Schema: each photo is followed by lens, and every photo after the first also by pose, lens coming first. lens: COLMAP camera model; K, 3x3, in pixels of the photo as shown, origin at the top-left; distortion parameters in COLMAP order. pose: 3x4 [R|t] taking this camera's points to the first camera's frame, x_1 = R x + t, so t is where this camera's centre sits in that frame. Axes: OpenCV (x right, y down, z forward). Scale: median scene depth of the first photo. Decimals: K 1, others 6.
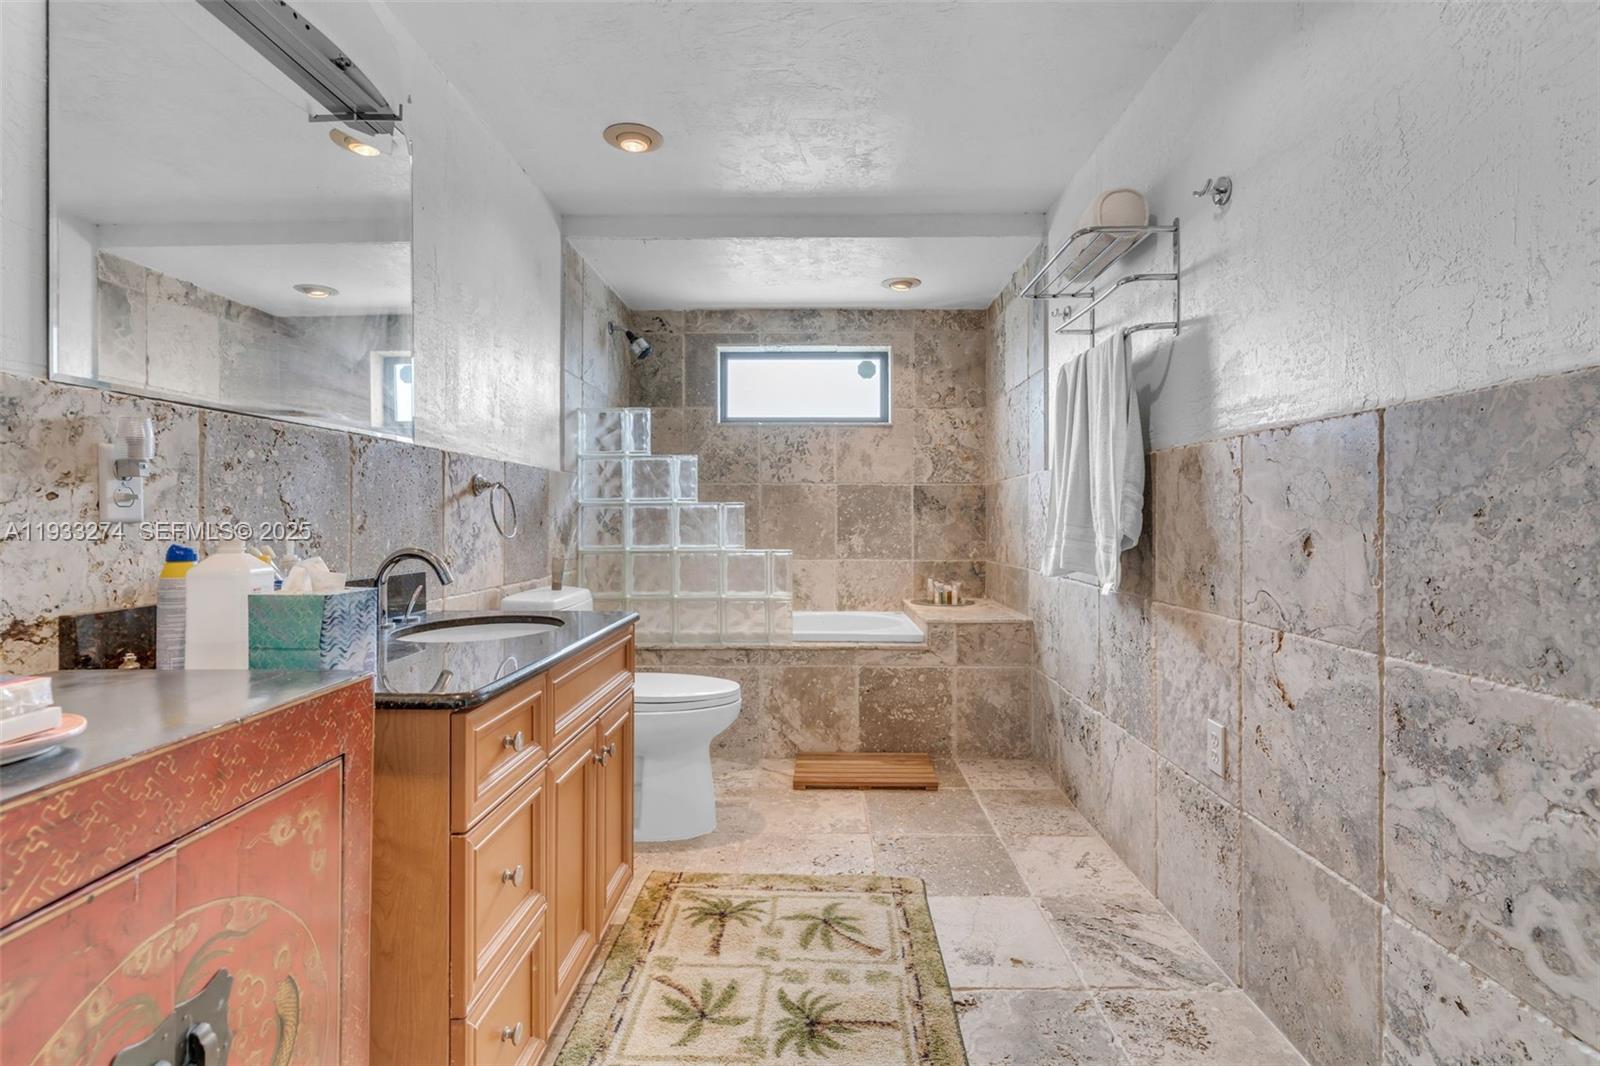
lens RADIAL K [[771.8, 0, 799.4], [0, 771.8, 501.4], [0, 0, 1]] dist [0.002123, -0.000233]
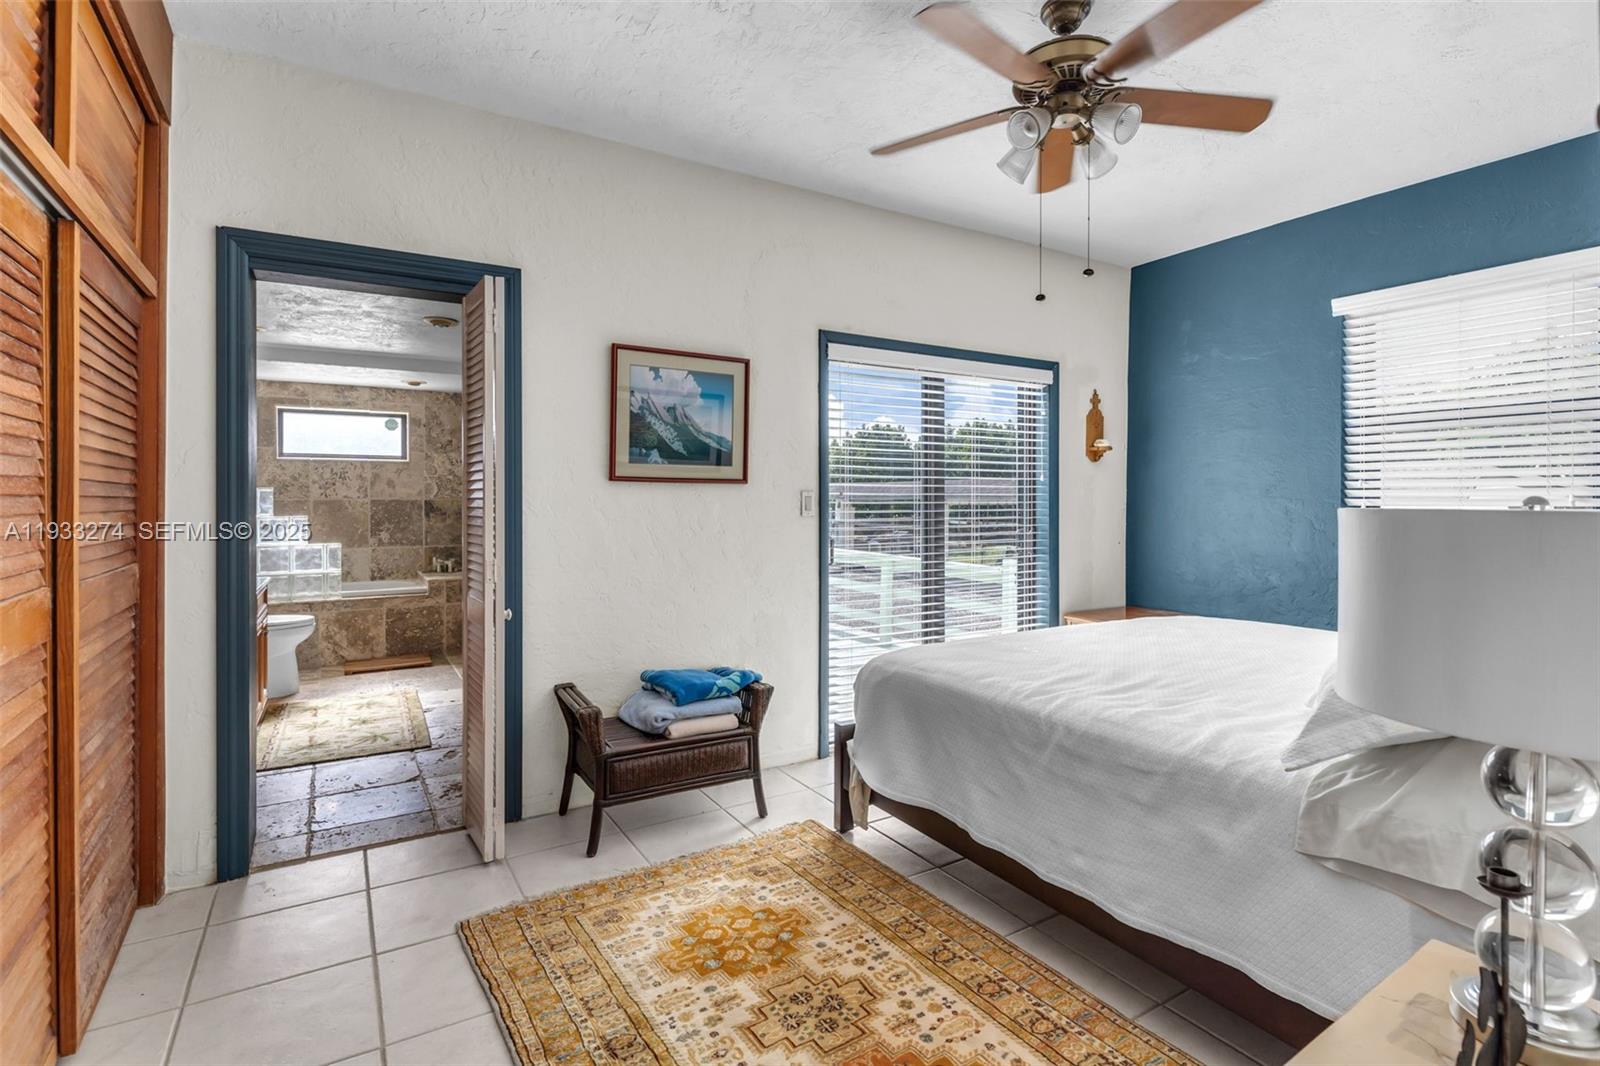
lens RADIAL K [[771.8, 0, 799.4], [0, 771.8, 501.4], [0, 0, 1]] dist [0.002123, -0.000233]
pose [[0.845104, -0.003956, 0.534588, -0.052248], [-0.010966, 0.999634, 0.024734, -0.066858], [-0.534490, -0.026765, 0.844751, -0.783628]]
